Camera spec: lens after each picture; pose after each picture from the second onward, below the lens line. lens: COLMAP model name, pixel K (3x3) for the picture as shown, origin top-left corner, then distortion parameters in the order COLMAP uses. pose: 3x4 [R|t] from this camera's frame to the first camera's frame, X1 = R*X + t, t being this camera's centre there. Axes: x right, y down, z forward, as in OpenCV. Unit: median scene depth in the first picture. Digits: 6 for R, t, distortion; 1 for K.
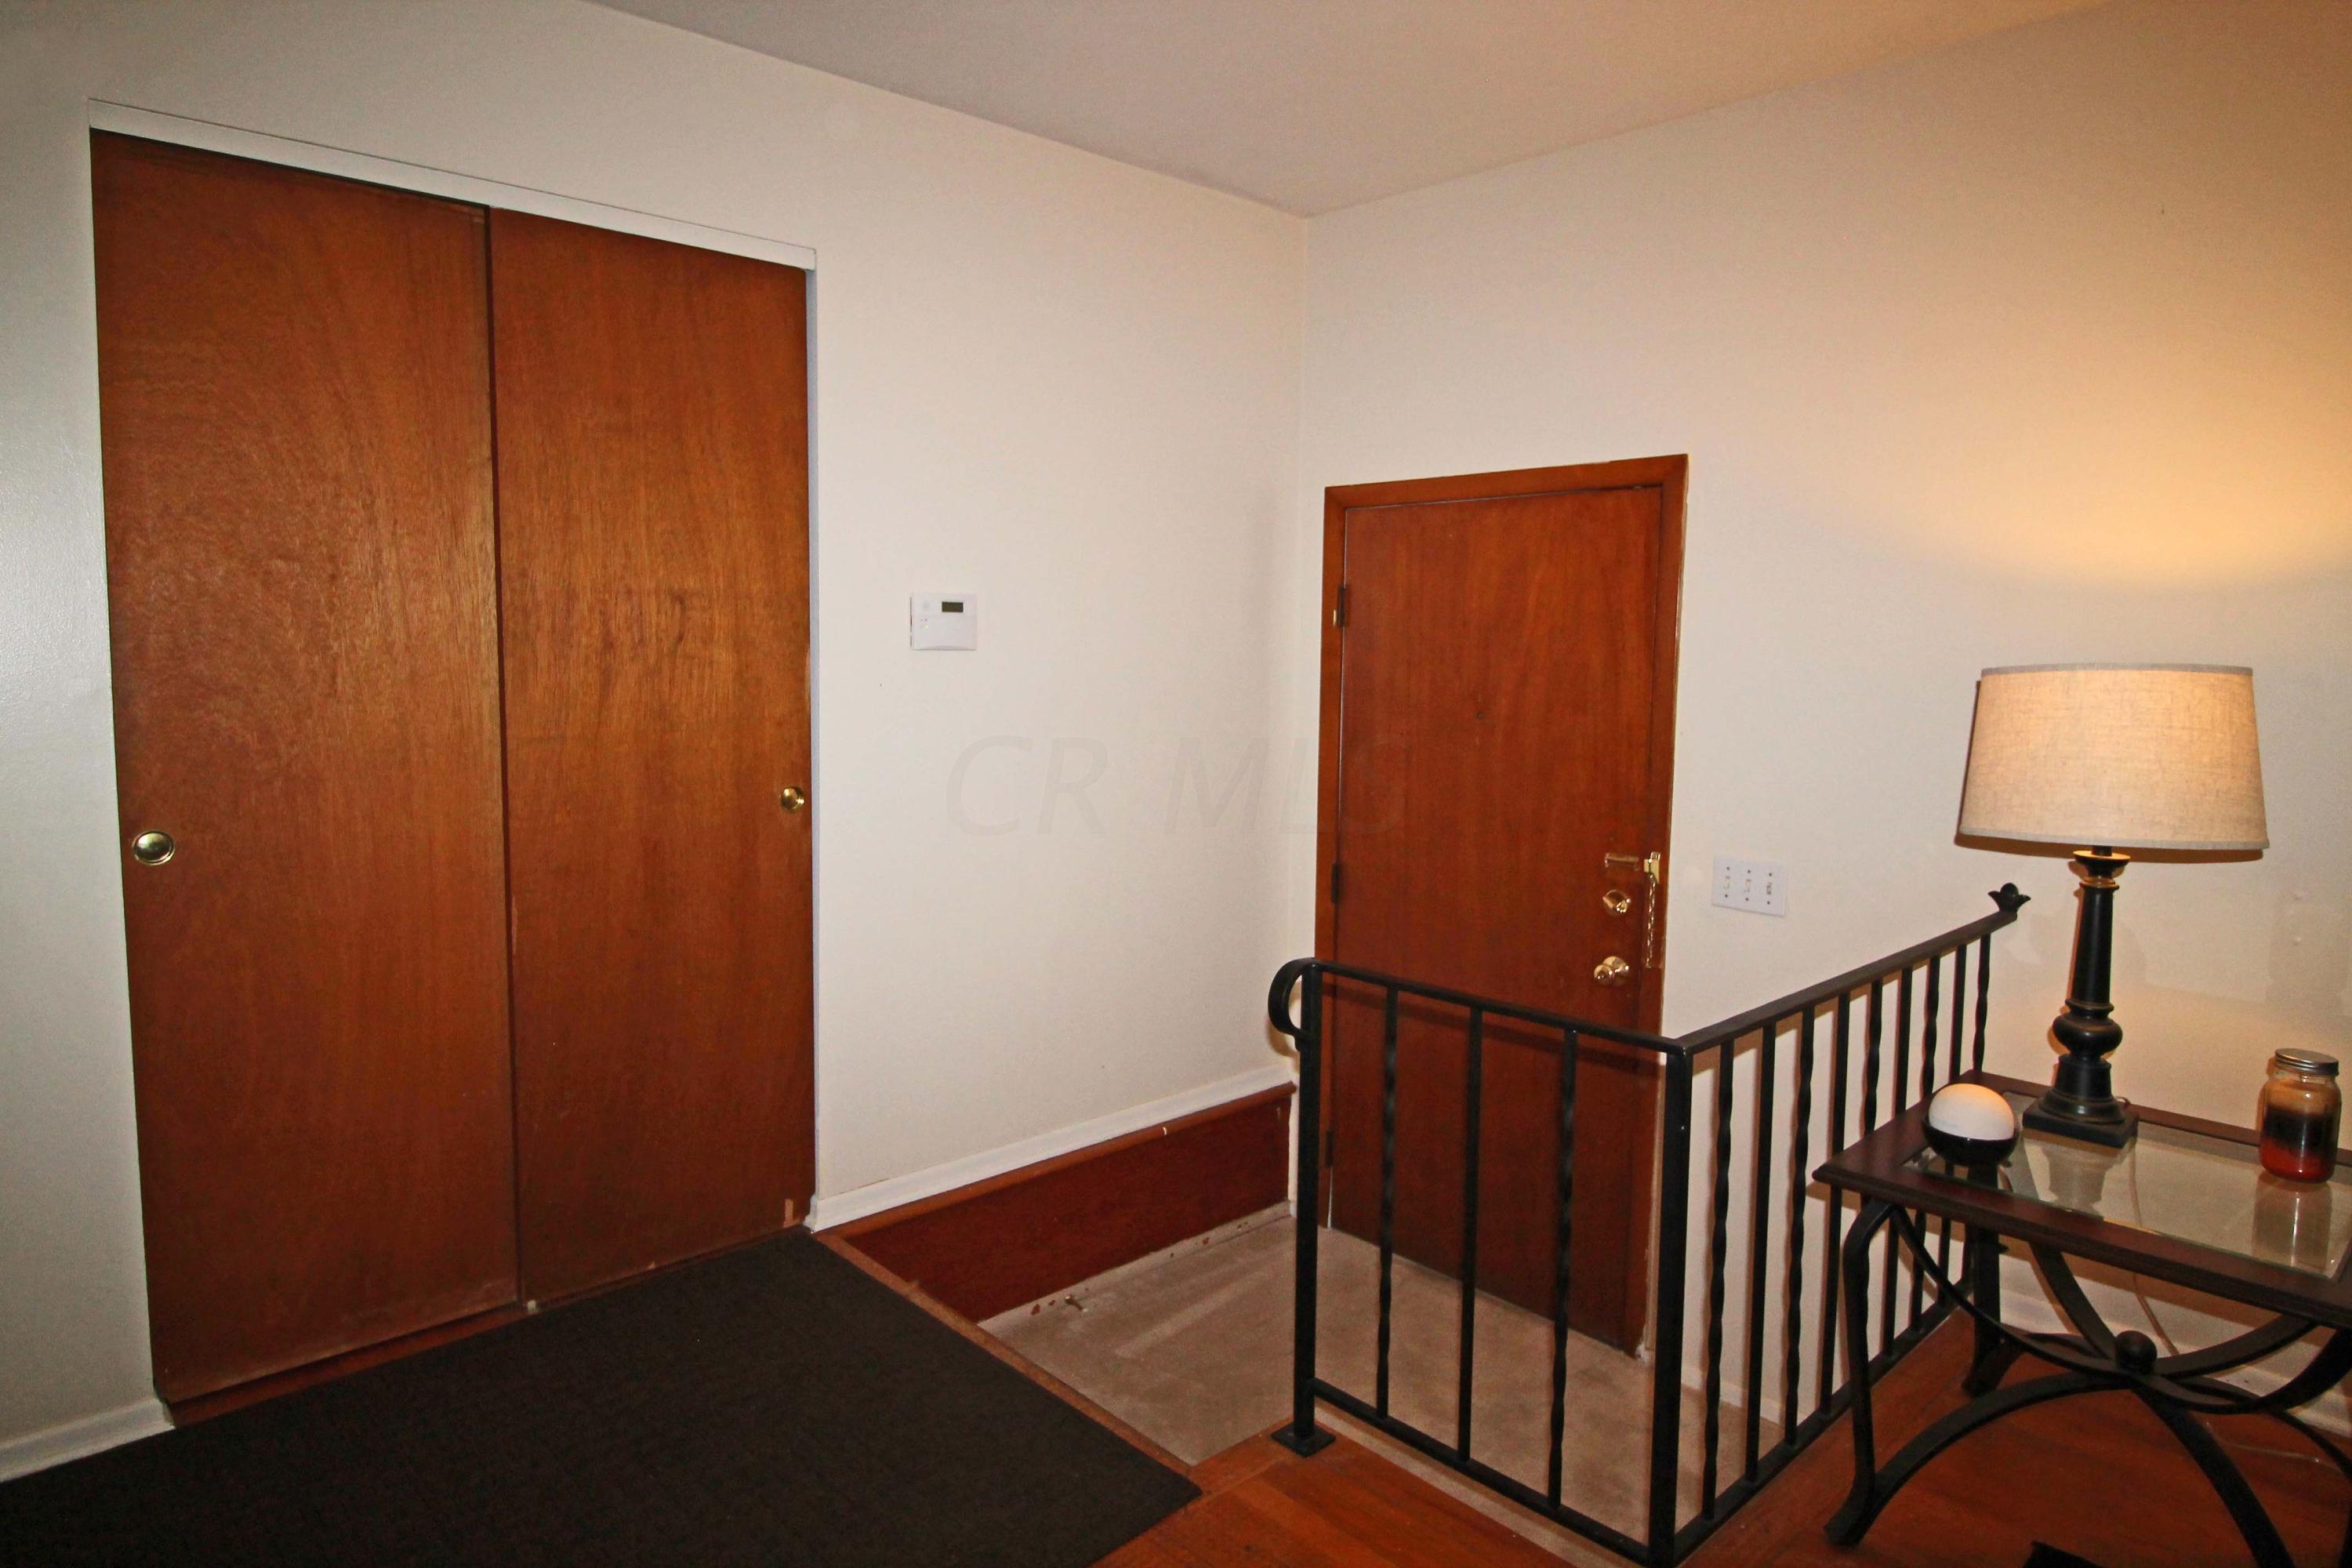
lens RADIAL K [[1380.4, 0, 1169.7], [0, 1380.4, 768.5], [0, 0, 1]] dist [-0.005810, -0.001884]
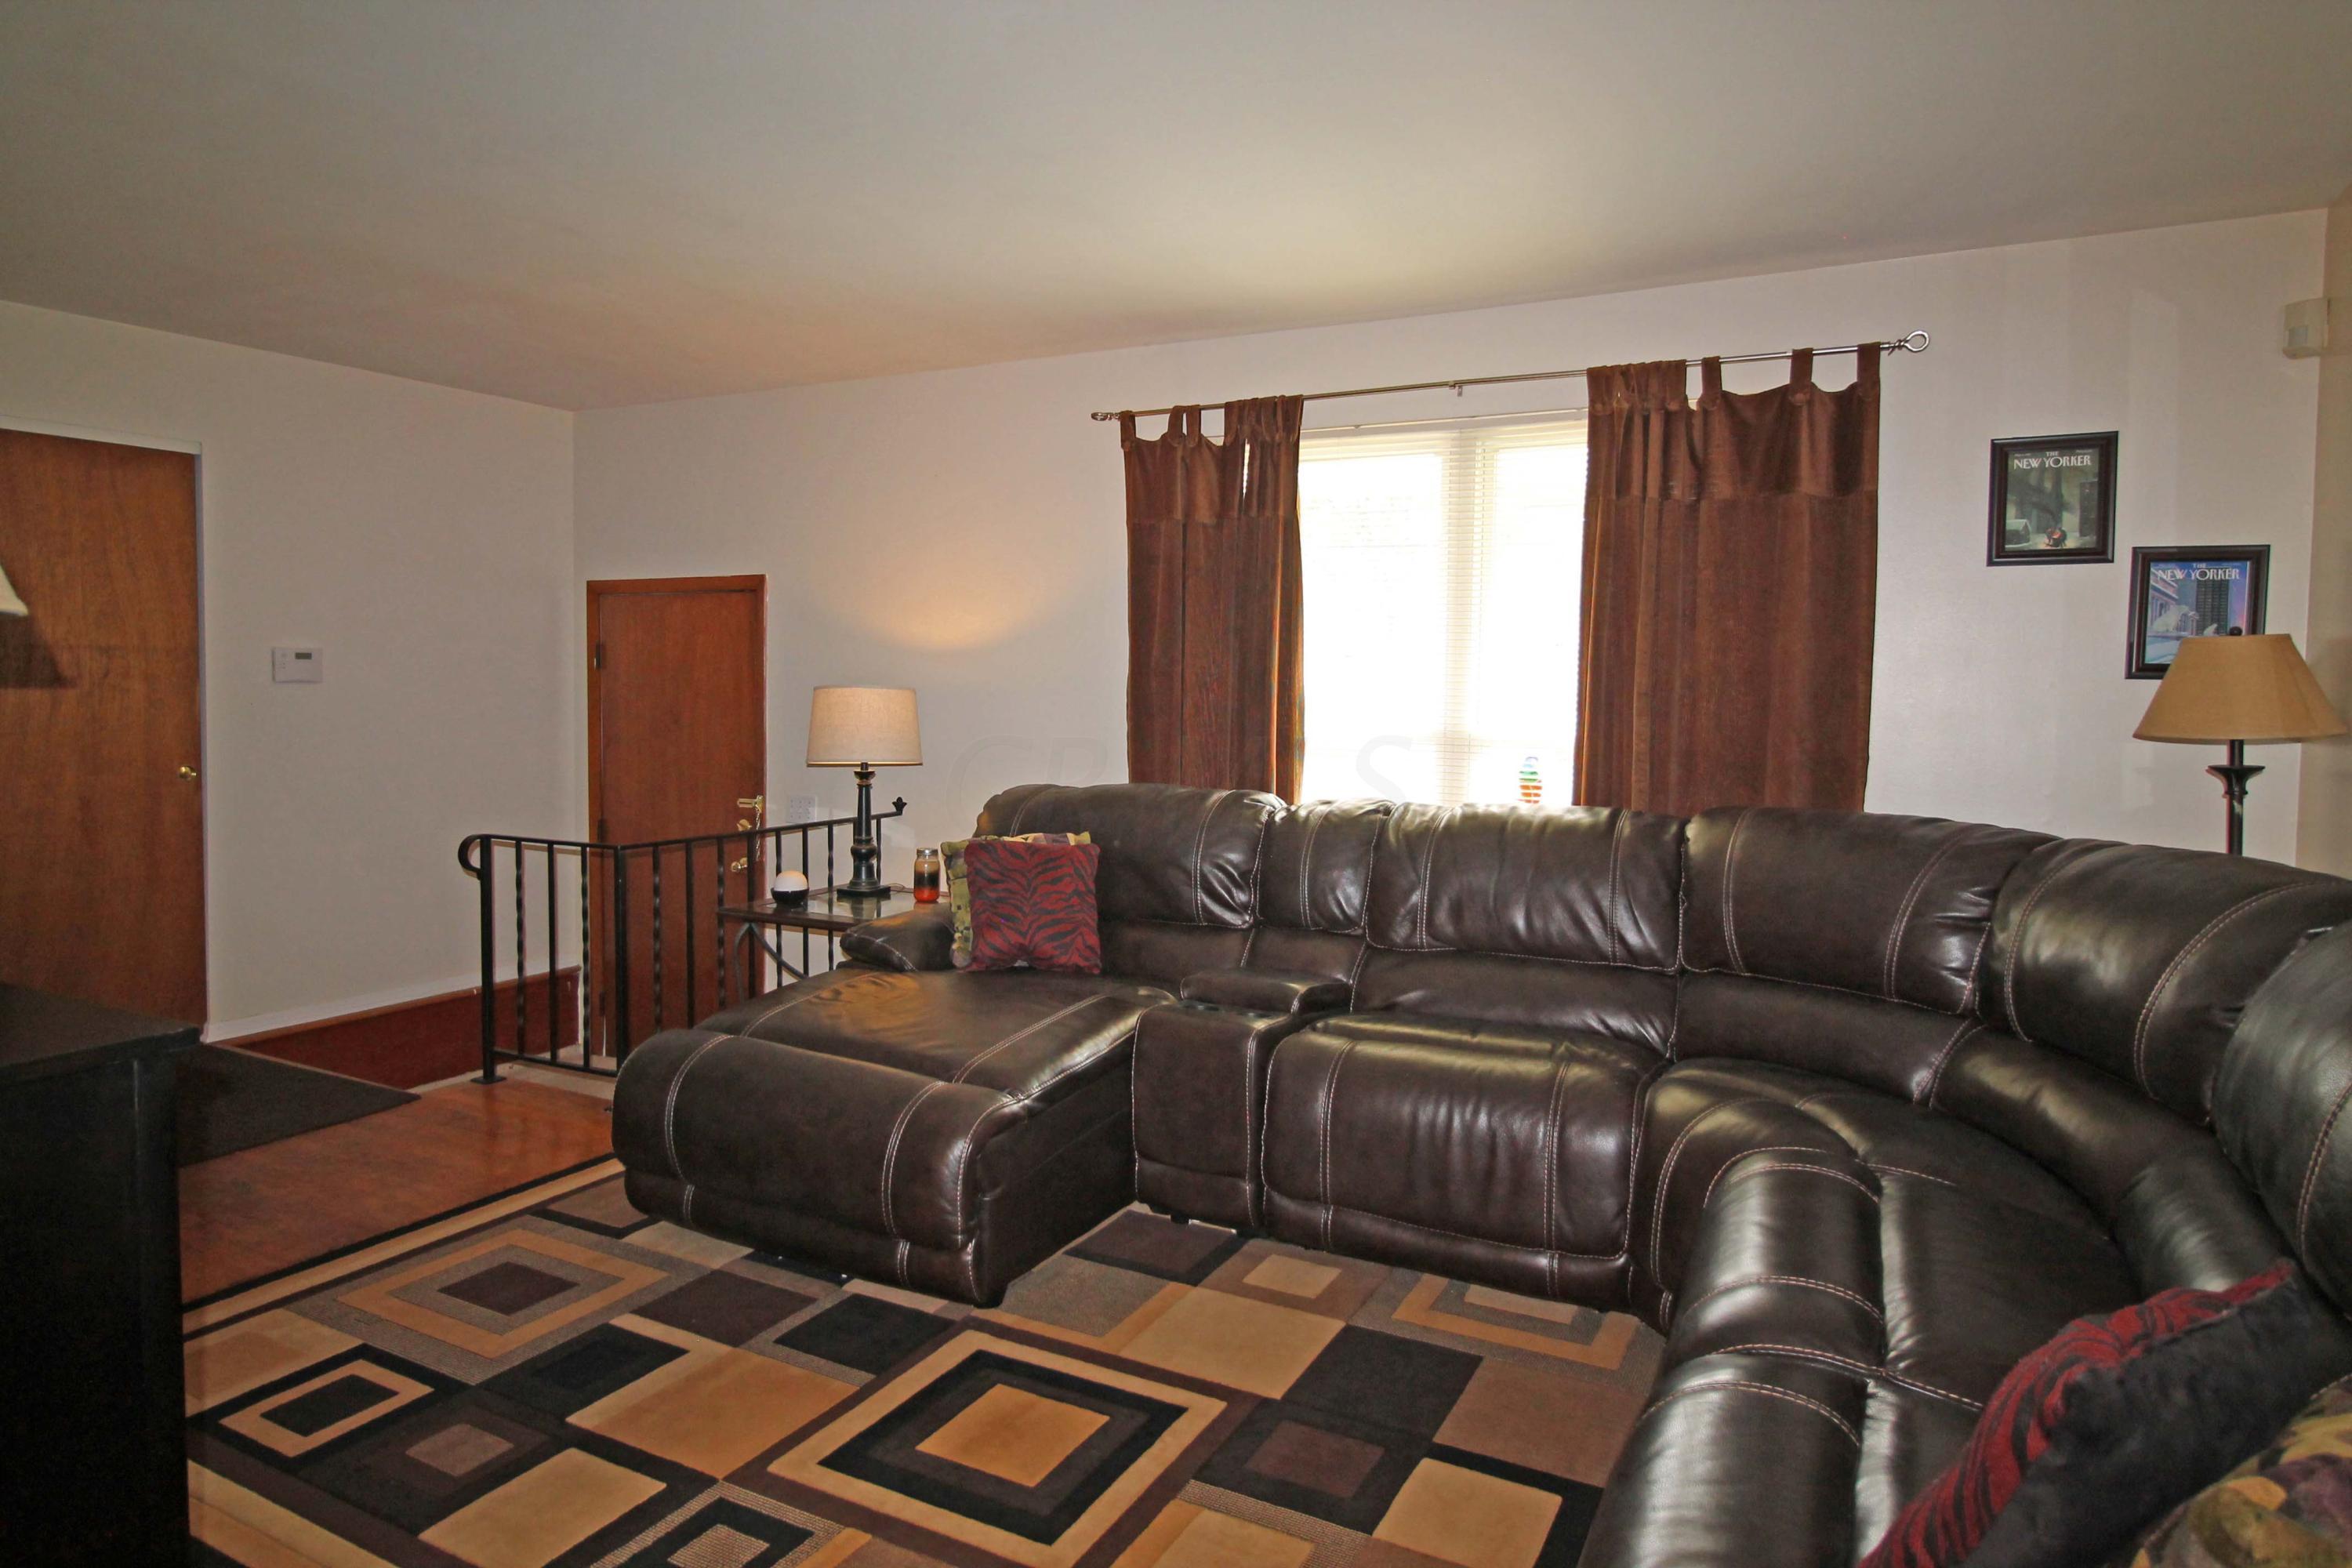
lens RADIAL K [[1380.4, 0, 1177.4], [0, 1380.4, 751.9], [0, 0, 1]] dist [-0.005810, -0.001884]
pose [[0.944807, -0.017756, 0.327145, 0.310149], [0.031547, 0.998821, -0.036897, 0.097113], [-0.326104, 0.045181, 0.944253, -0.947775]]
